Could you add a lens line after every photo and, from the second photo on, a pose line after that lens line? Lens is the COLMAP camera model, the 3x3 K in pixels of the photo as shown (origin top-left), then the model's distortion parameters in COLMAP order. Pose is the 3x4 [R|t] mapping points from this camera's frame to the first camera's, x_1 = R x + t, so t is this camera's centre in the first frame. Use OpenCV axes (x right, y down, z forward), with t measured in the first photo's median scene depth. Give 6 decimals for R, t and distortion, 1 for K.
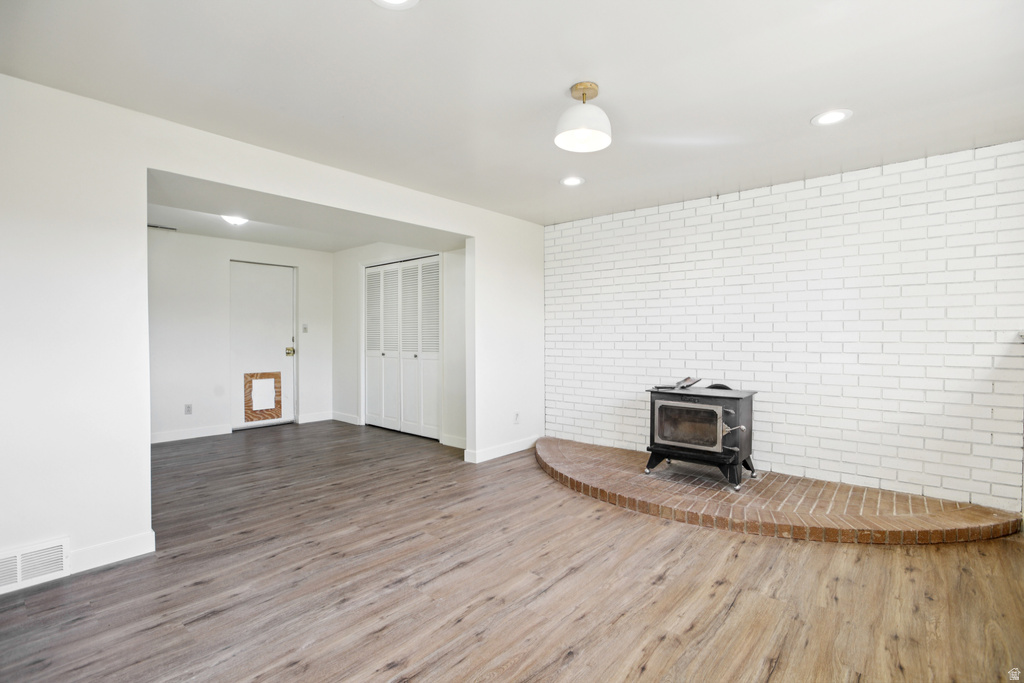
lens RADIAL K [[478.8, 0, 510.8], [0, 478.8, 341.2], [0, 0, 1]] dist [-0.059974, 0.024679]
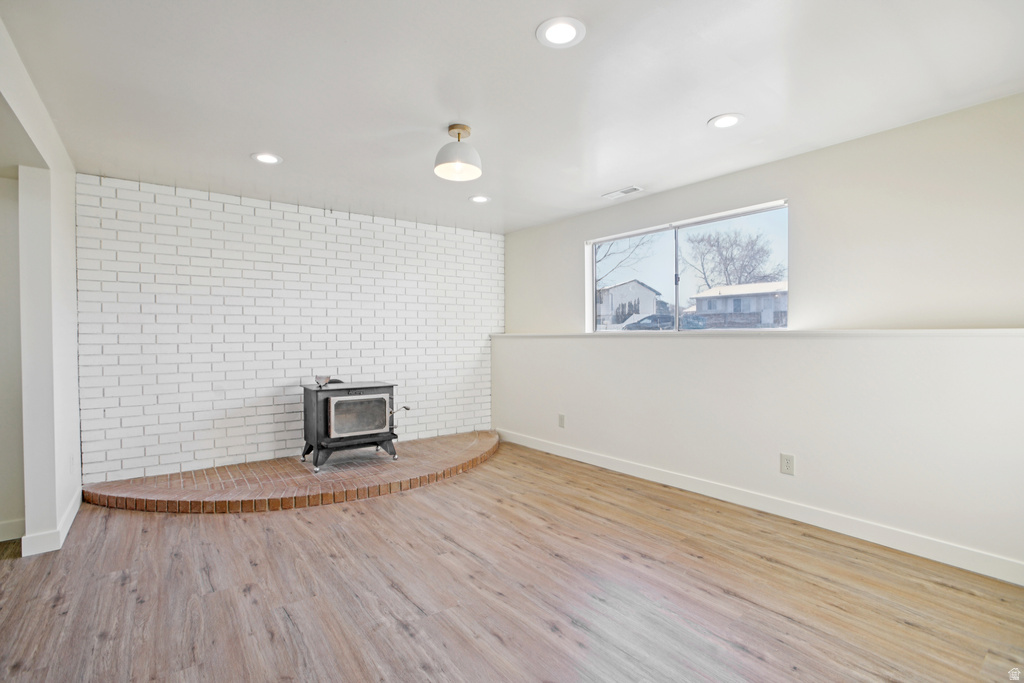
lens RADIAL K [[478.8, 0, 510.8], [0, 478.8, 341.2], [0, 0, 1]] dist [-0.059974, 0.024679]
pose [[0.209657, -0.009586, 0.977728, -0.771962], [0.010431, 0.999917, 0.007566, -0.004371], [-0.977719, 0.008612, 0.209739, 0.482556]]
